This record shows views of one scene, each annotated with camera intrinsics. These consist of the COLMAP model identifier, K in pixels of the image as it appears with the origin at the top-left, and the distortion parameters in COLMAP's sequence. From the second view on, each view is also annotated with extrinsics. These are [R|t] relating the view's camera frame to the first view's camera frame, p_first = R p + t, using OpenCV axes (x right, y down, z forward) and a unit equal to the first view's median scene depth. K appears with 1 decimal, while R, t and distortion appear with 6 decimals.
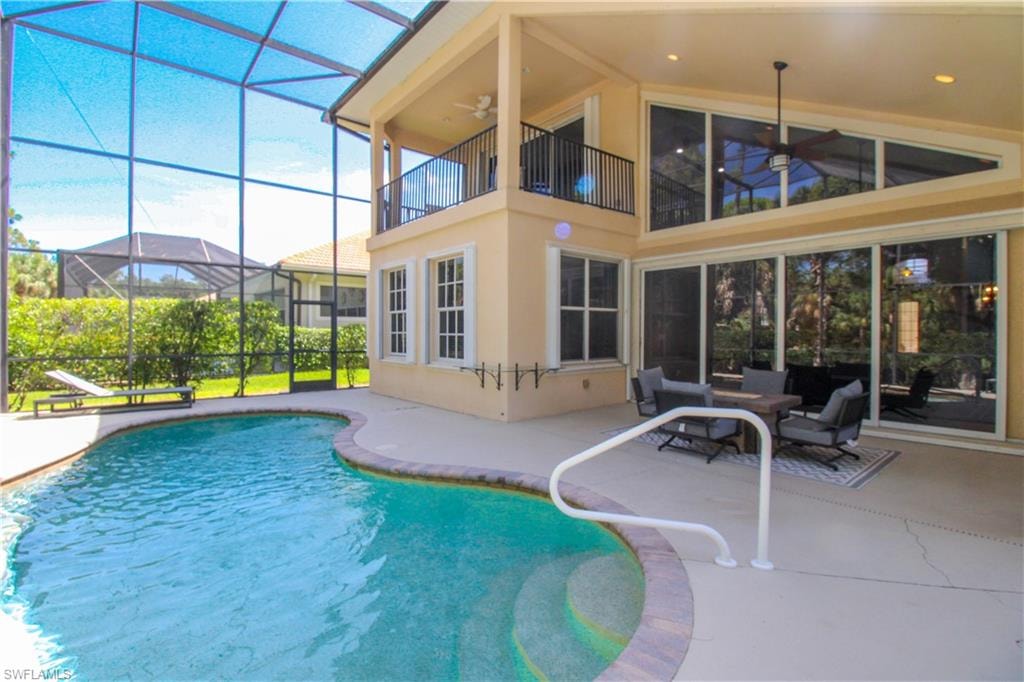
lens RADIAL K [[472.9, 0, 511.7], [0, 472.9, 335.3], [0, 0, 1]] dist [-0.012210, -0.003061]
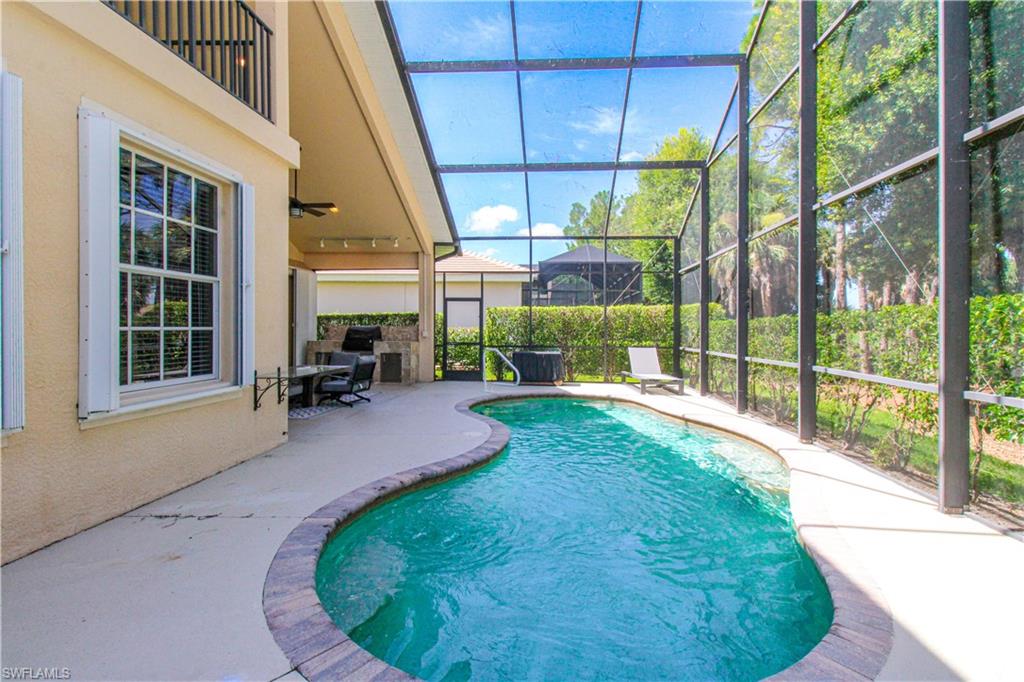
lens RADIAL K [[472.9, 0, 512.1], [0, 472.9, 332.0], [0, 0, 1]] dist [-0.012210, -0.003061]
pose [[-0.702393, -0.015081, 0.711630, -0.706978], [-0.002094, 0.999815, 0.019122, -0.009587], [-0.711786, 0.011941, -0.702295, 1.129855]]
